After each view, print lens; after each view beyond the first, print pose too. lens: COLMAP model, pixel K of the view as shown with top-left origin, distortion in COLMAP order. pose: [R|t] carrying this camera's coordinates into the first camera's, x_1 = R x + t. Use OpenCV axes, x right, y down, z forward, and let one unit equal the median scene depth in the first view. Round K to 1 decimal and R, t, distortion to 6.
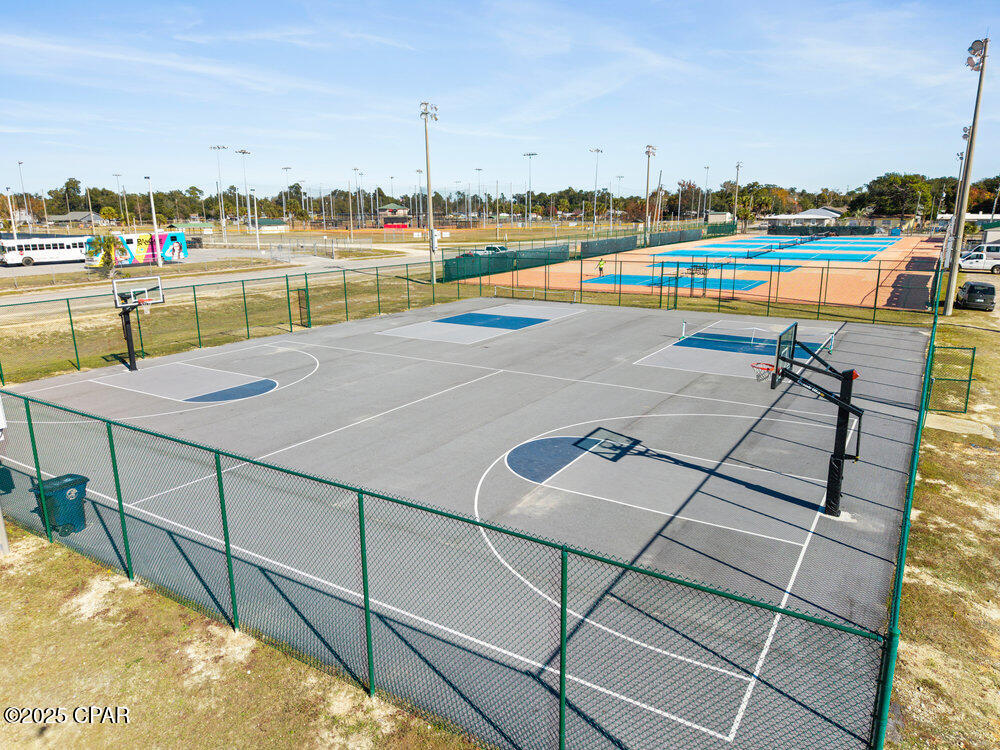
lens RADIAL K [[682.3, 0, 495.0], [0, 682.3, 374.7], [0, 0, 1]] dist [0.040579, -0.014635]
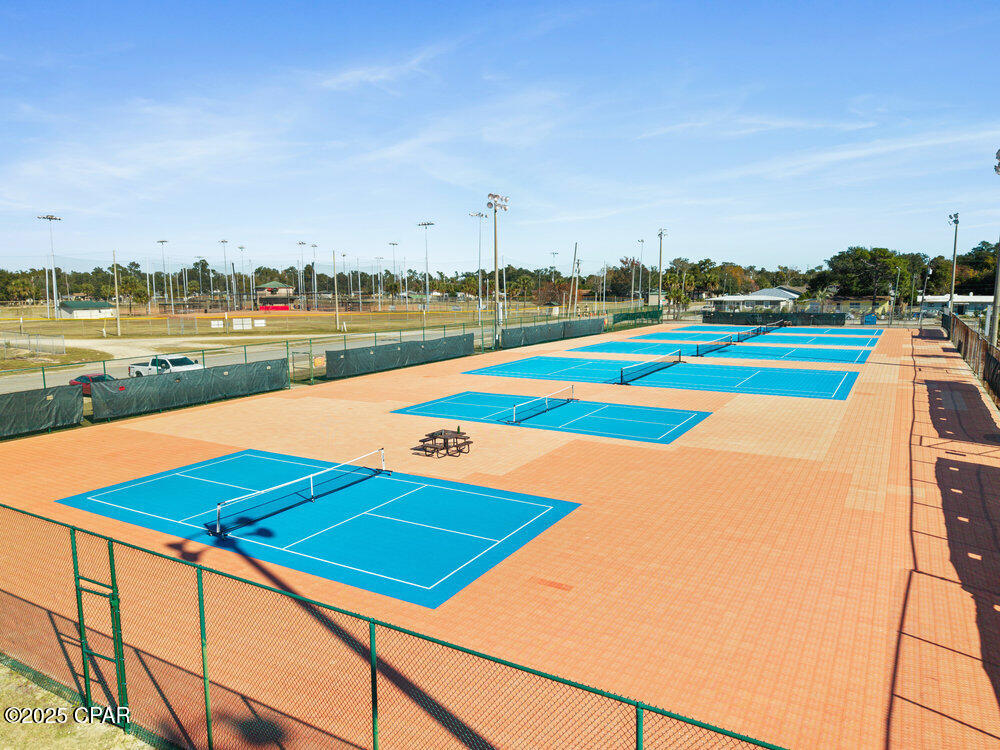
lens RADIAL K [[682.3, 0, 504.6], [0, 682.3, 379.3], [0, 0, 1]] dist [0.040579, -0.014635]
pose [[0.998875, -0.007328, 0.046843, 0.104072], [0.012134, 0.994591, -0.103157, -0.049302], [-0.045834, 0.103609, 0.993562, 0.199318]]
